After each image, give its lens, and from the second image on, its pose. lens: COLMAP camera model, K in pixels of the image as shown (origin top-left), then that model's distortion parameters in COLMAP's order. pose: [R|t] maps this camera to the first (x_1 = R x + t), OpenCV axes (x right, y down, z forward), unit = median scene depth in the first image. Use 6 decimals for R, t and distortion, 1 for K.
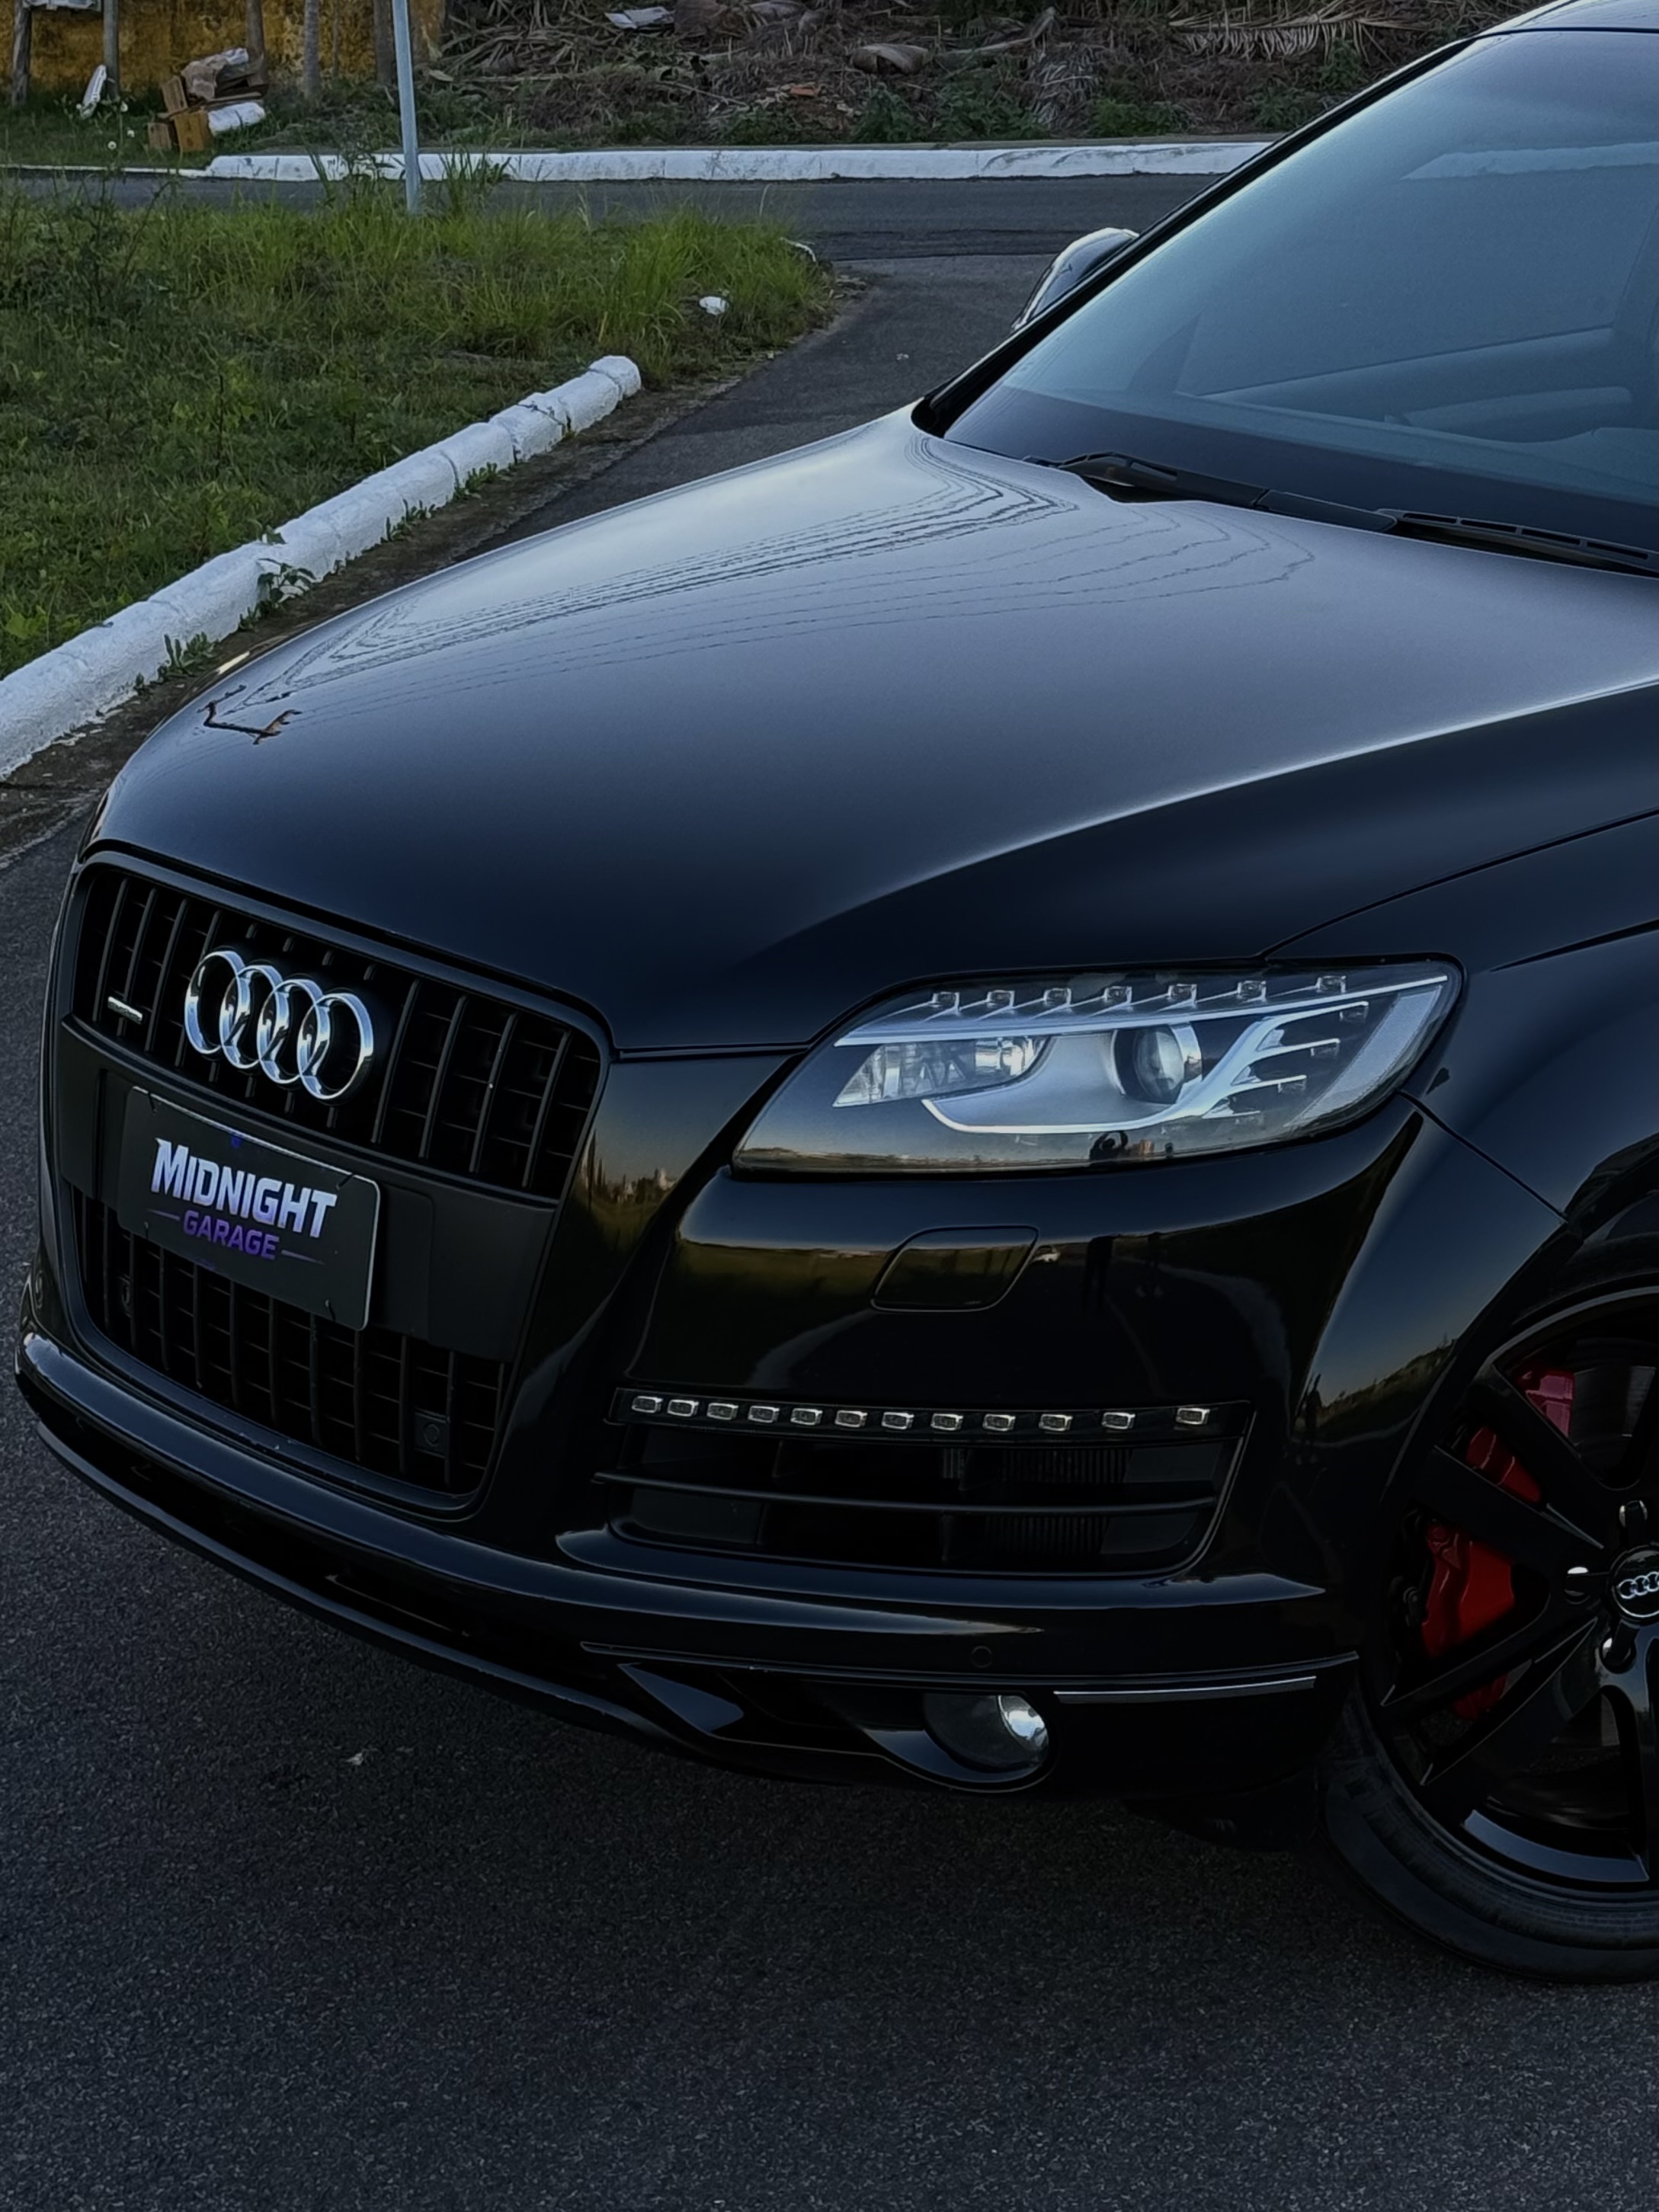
lens RADIAL K [[3744.5, 0, 830.2], [0, 3744.5, 1110.7], [0, 0, 1]] dist [0.013970, 0.000000]
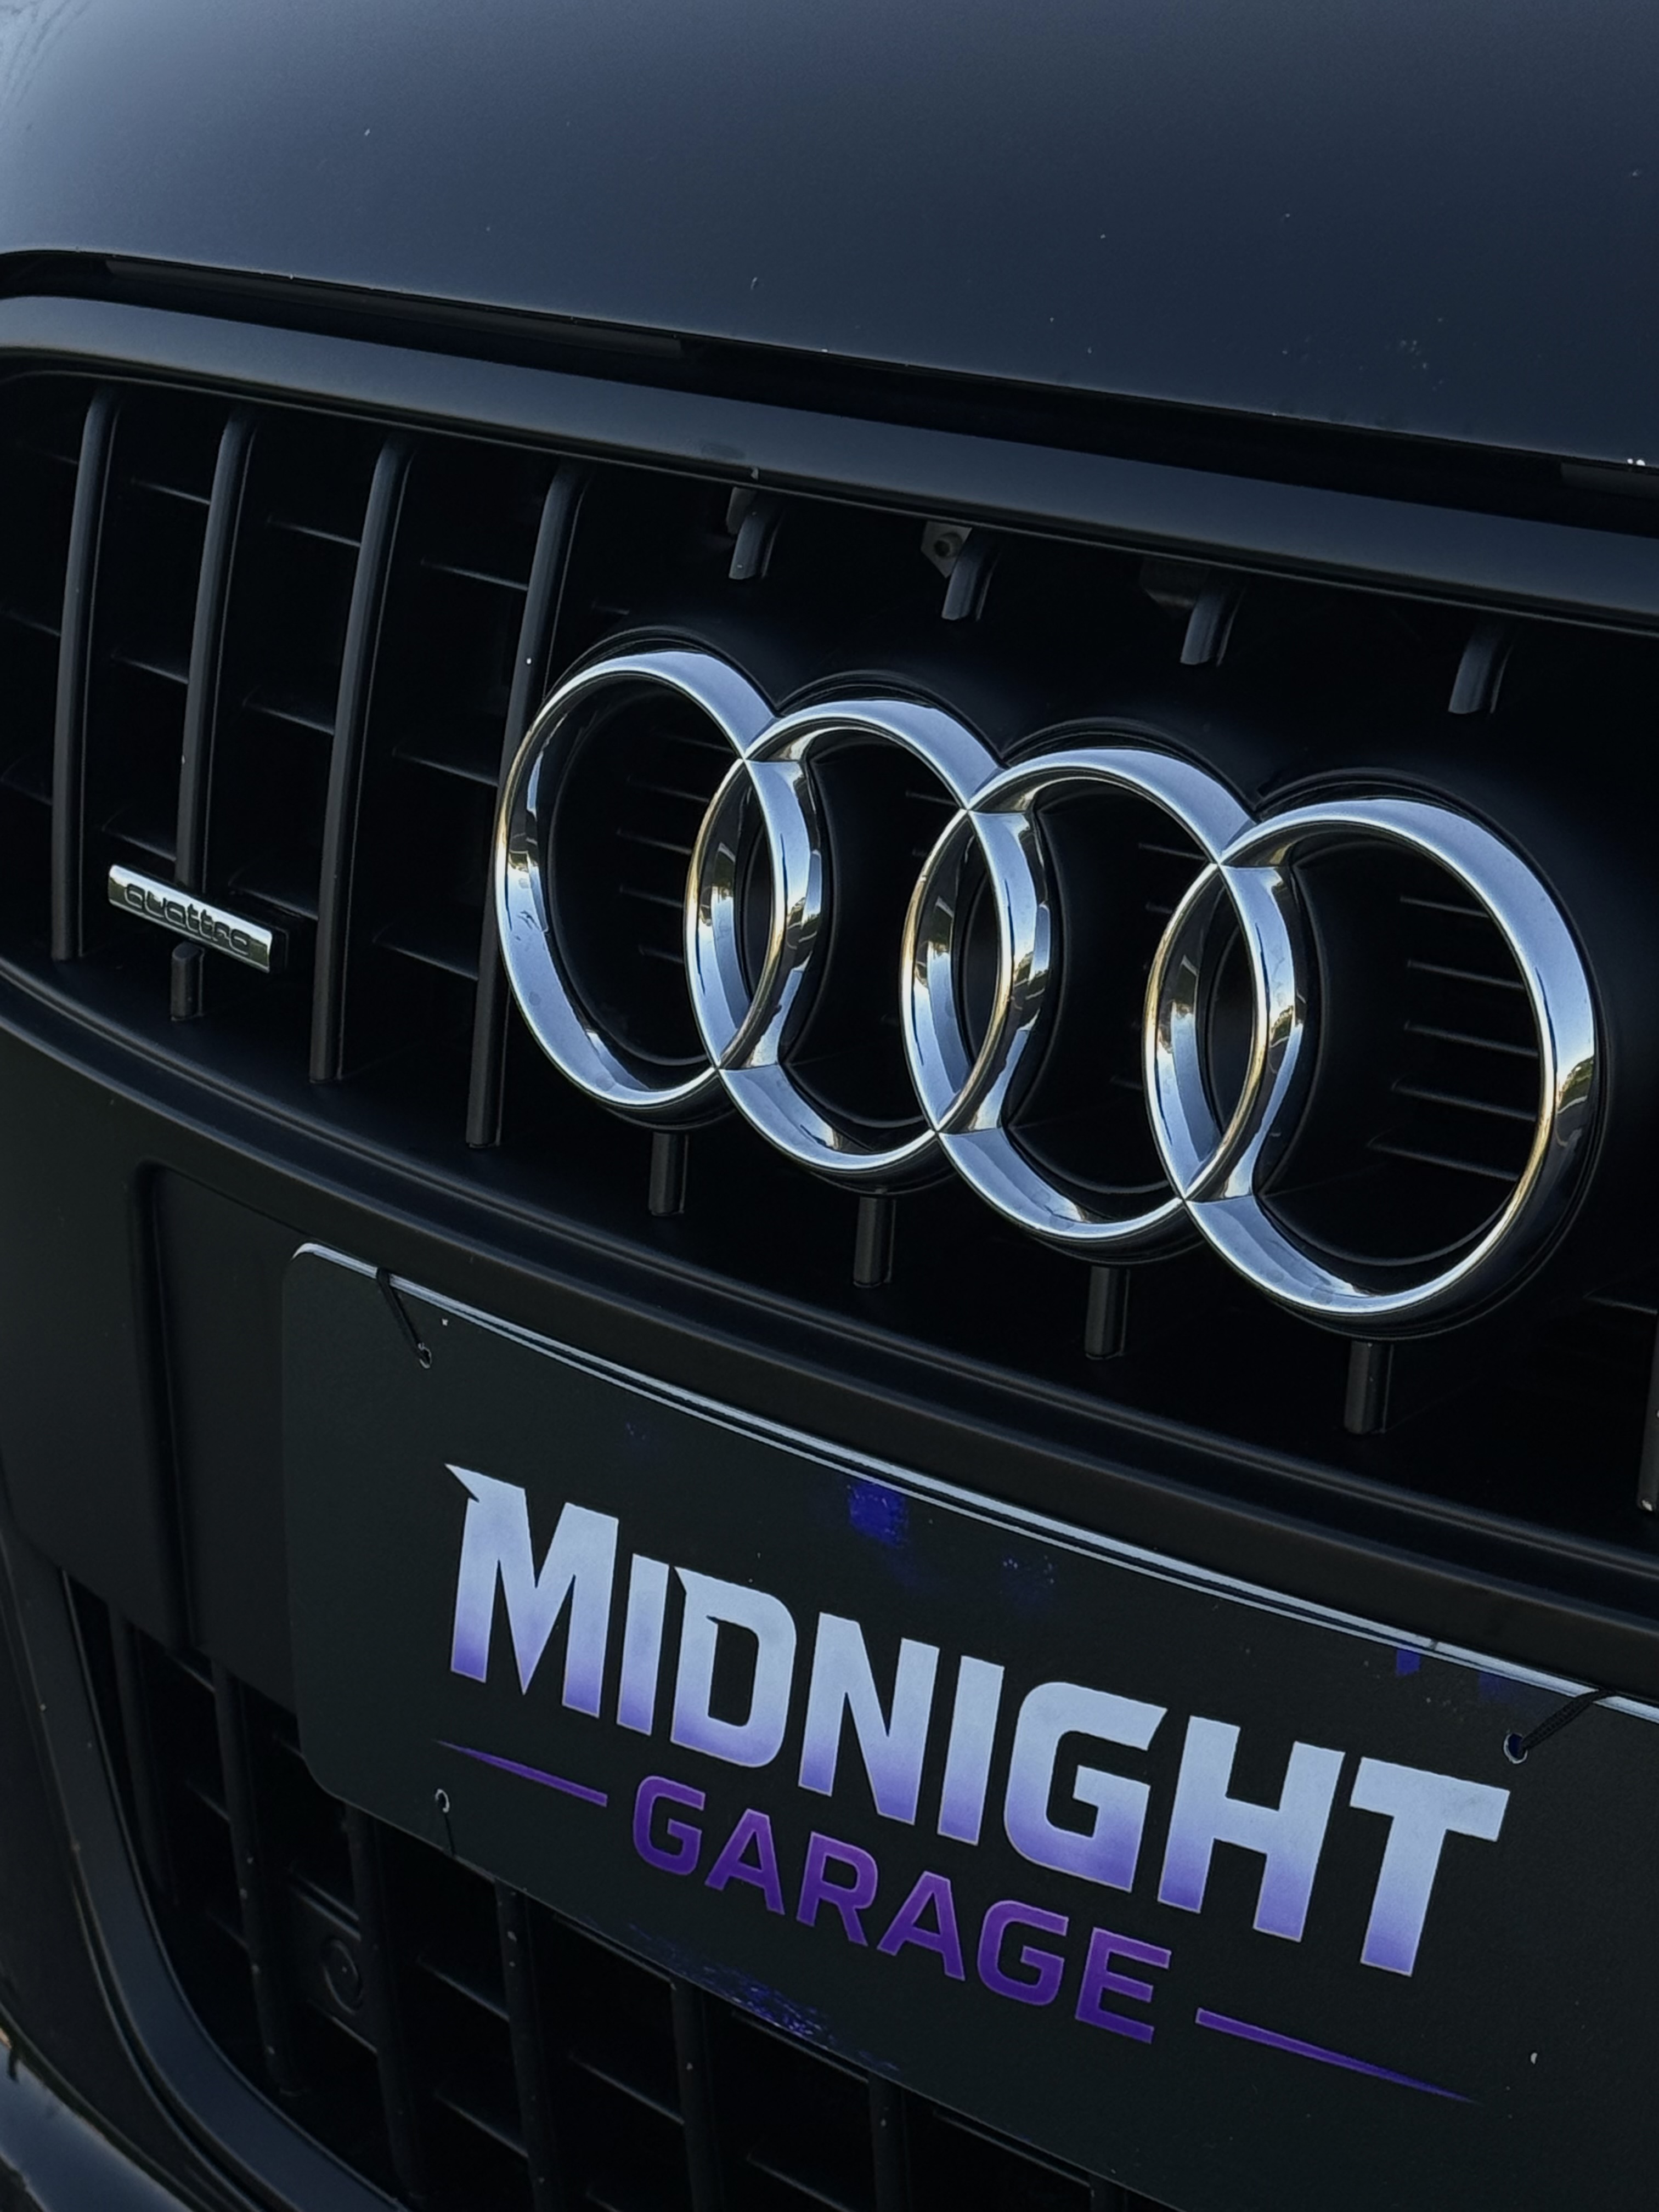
lens RADIAL K [[5620.5, 0, 827.9], [0, 5620.5, 1101.1], [0, 0, 1]] dist [0.249286, 0.000000]
pose [[0.989323, -0.144118, -0.021698, -0.148951], [0.145473, 0.985529, 0.087006, -0.044279], [0.008845, -0.089233, 0.995971, 0.664444]]
